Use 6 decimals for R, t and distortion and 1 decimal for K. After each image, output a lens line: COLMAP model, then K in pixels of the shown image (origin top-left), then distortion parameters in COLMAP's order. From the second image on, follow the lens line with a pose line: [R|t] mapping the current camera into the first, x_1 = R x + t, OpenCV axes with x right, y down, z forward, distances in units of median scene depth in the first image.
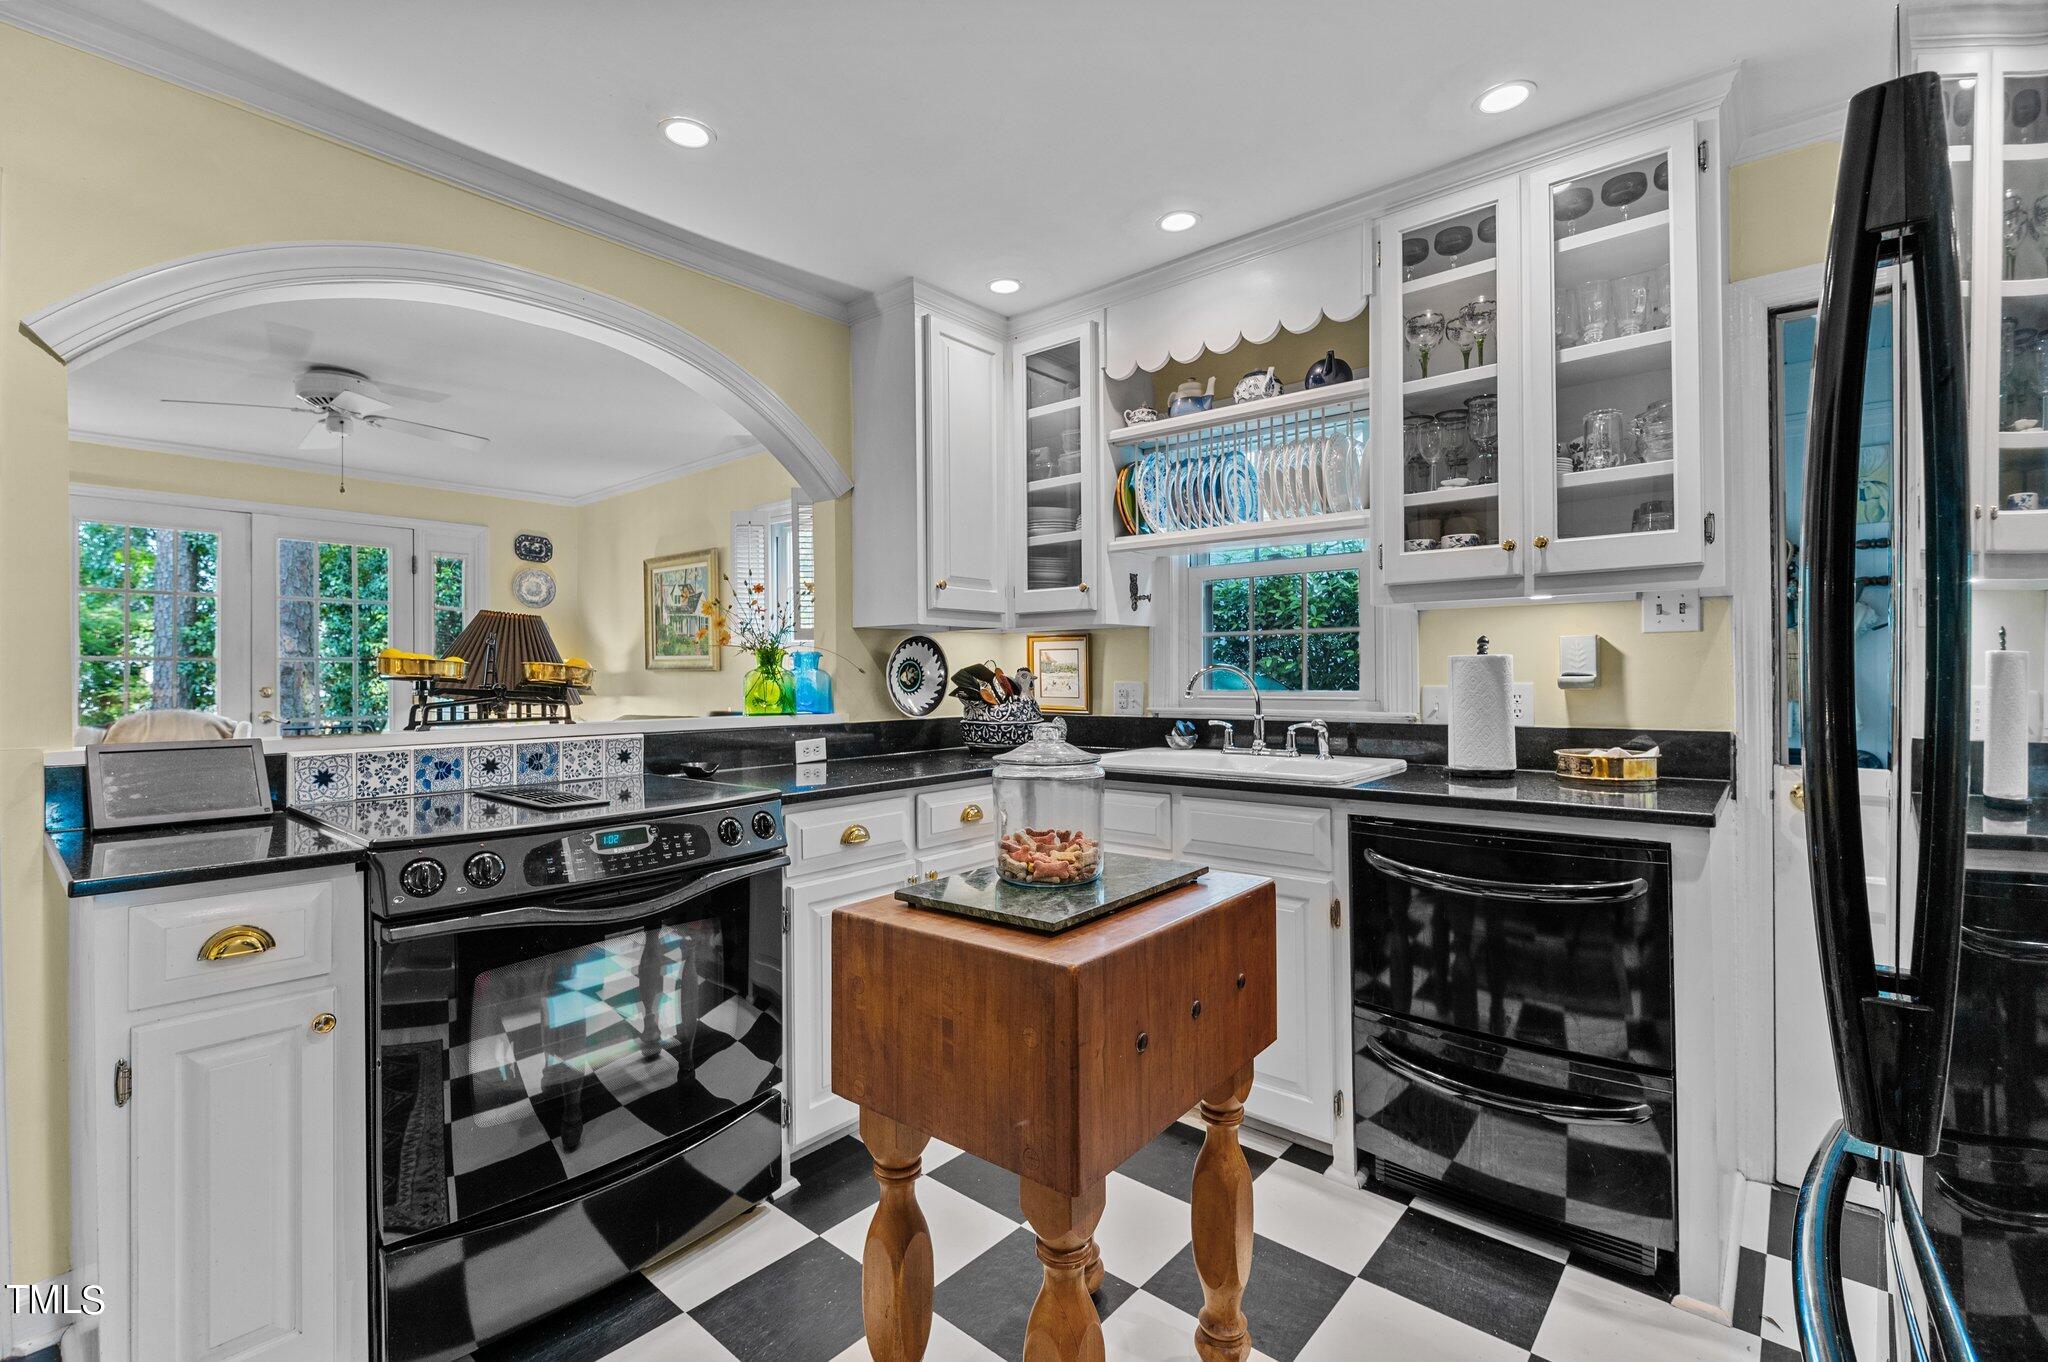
lens RADIAL K [[889.4, 0, 1017.4], [0, 889.4, 670.0], [0, 0, 1]] dist [-0.000851, -0.000040]
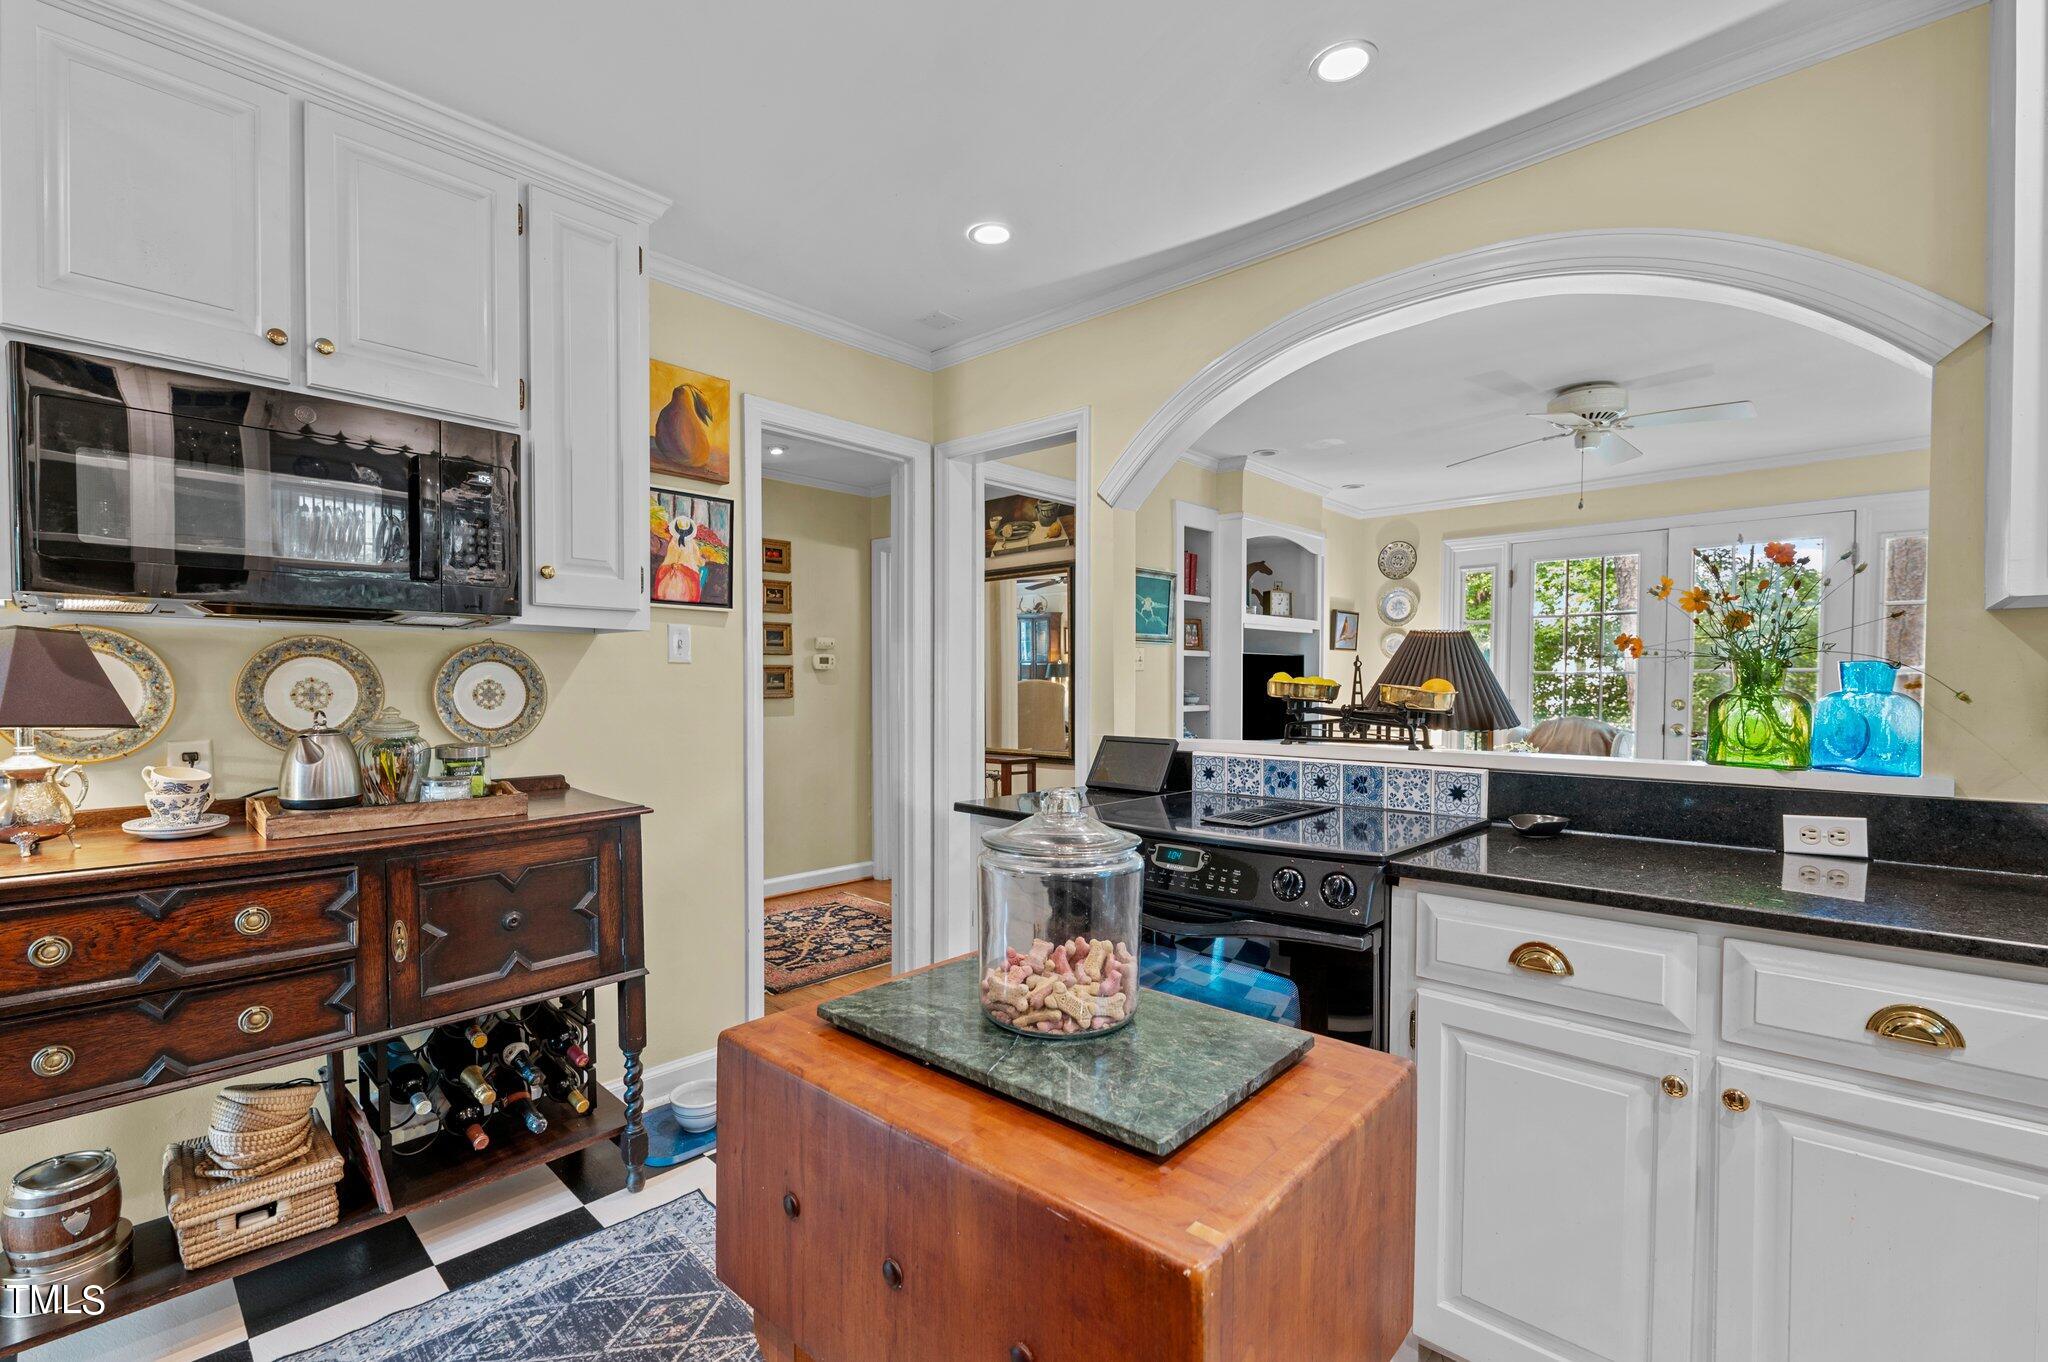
lens RADIAL K [[901.8, 0, 1015.5], [0, 901.8, 698.1], [0, 0, 1]] dist [0.015873, -0.000027]
pose [[-0.038519, 0.019740, -0.999063, 0.464060], [0.003787, 0.999801, 0.019608, -0.013486], [0.999251, -0.003028, -0.038586, 0.640795]]
